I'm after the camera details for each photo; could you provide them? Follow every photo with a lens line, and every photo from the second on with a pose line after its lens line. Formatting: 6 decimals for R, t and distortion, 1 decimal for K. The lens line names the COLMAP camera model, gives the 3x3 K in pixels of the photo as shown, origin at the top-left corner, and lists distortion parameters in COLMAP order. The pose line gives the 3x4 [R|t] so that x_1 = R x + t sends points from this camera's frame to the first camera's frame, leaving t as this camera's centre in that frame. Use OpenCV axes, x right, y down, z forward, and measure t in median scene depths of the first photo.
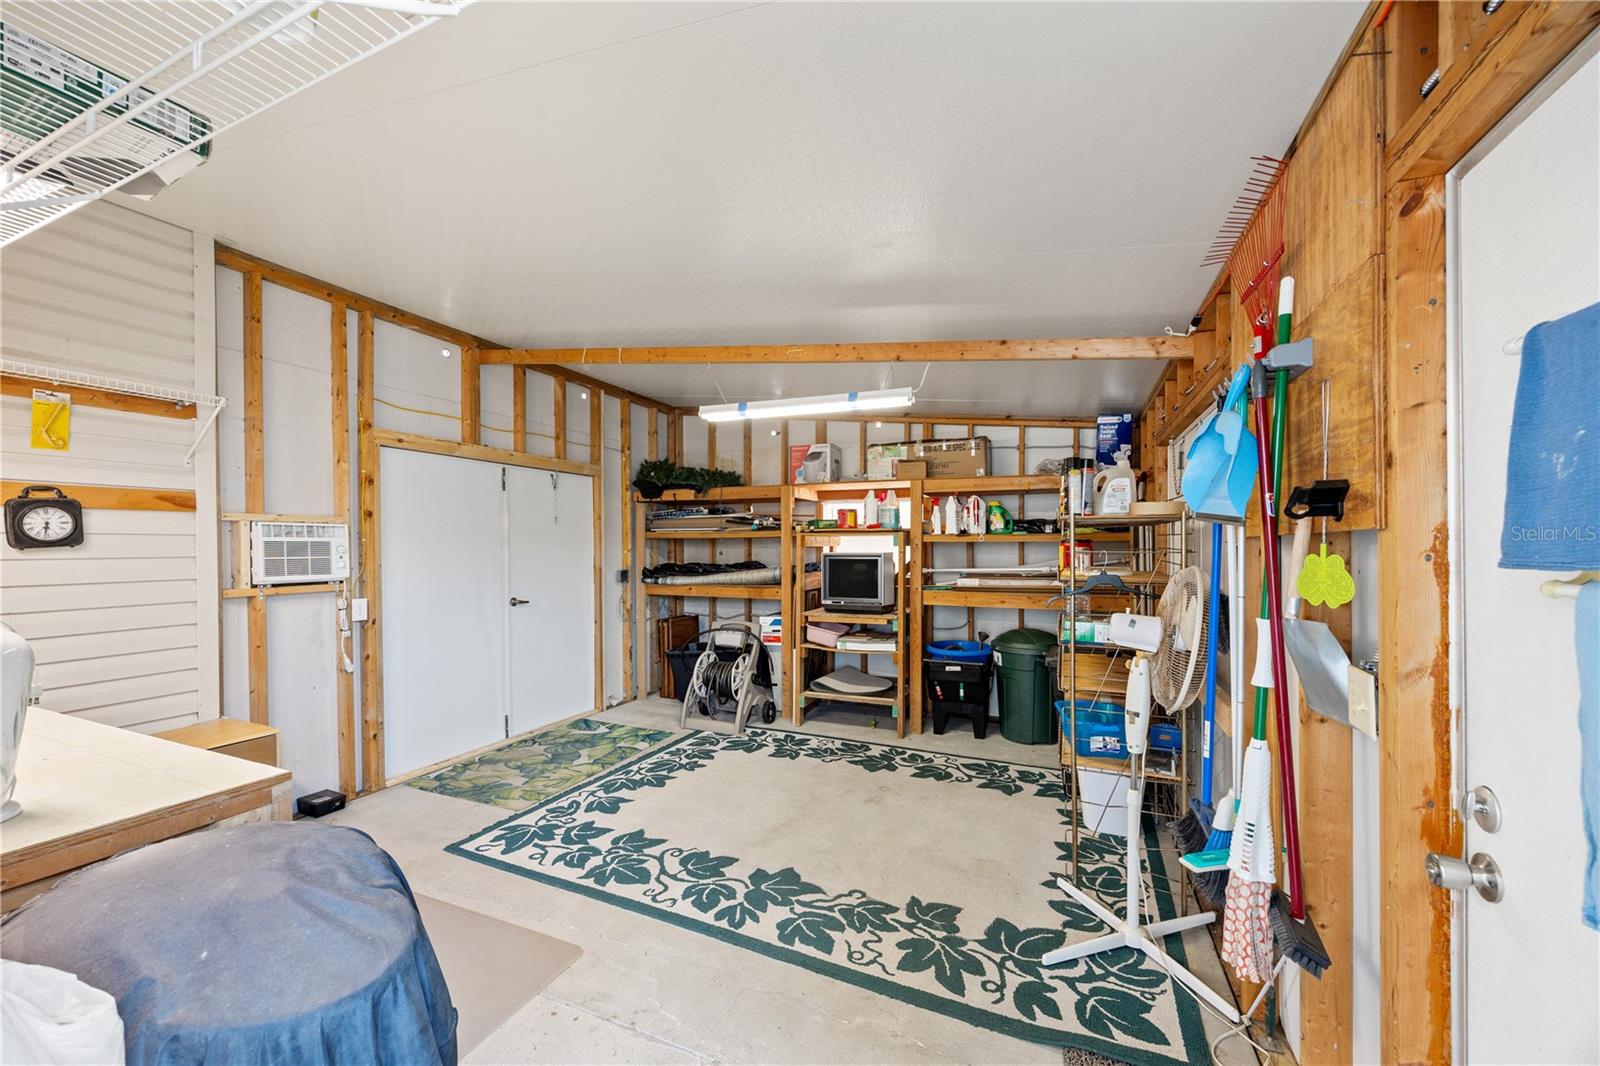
lens RADIAL K [[623.6, 0, 798.9], [0, 623.6, 530.4], [0, 0, 1]] dist [-0.000467, -0.000029]
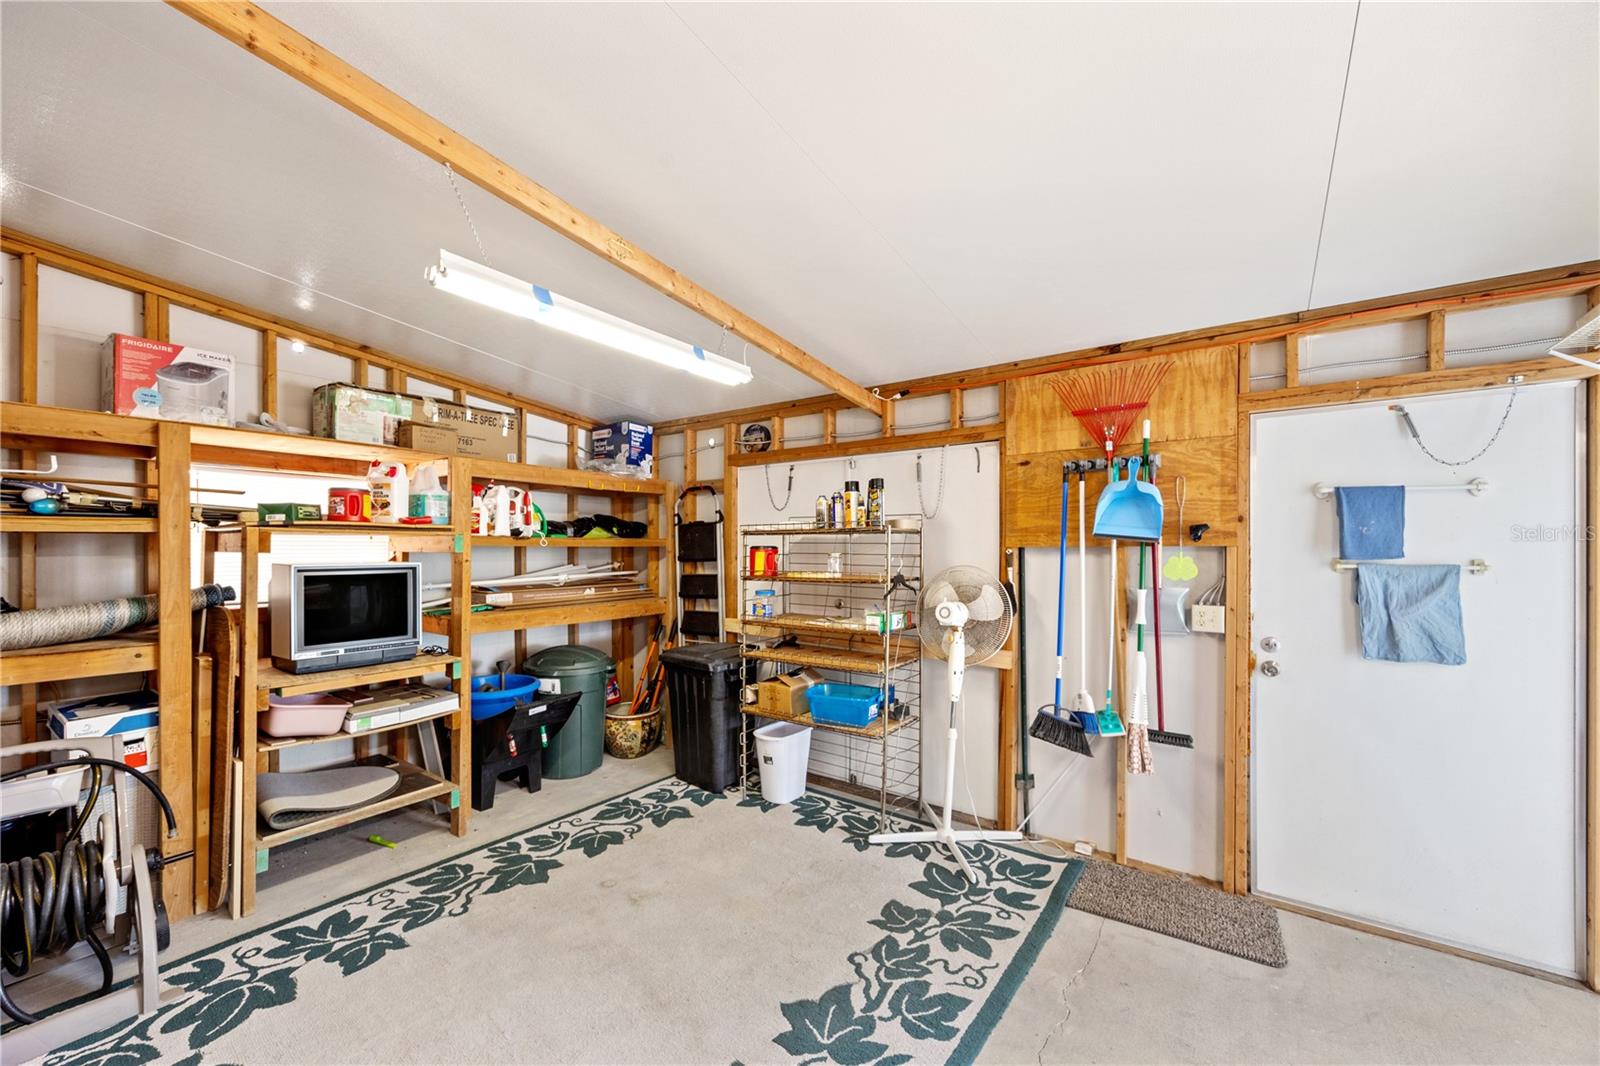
lens RADIAL K [[623.6, 0, 798.9], [0, 623.6, 530.4], [0, 0, 1]] dist [-0.000467, -0.000029]
pose [[0.207823, 0.029335, 0.977727, -0.487717], [-0.024024, 0.999402, -0.024878, 0.011476], [-0.977871, -0.018319, 0.208403, 0.570894]]
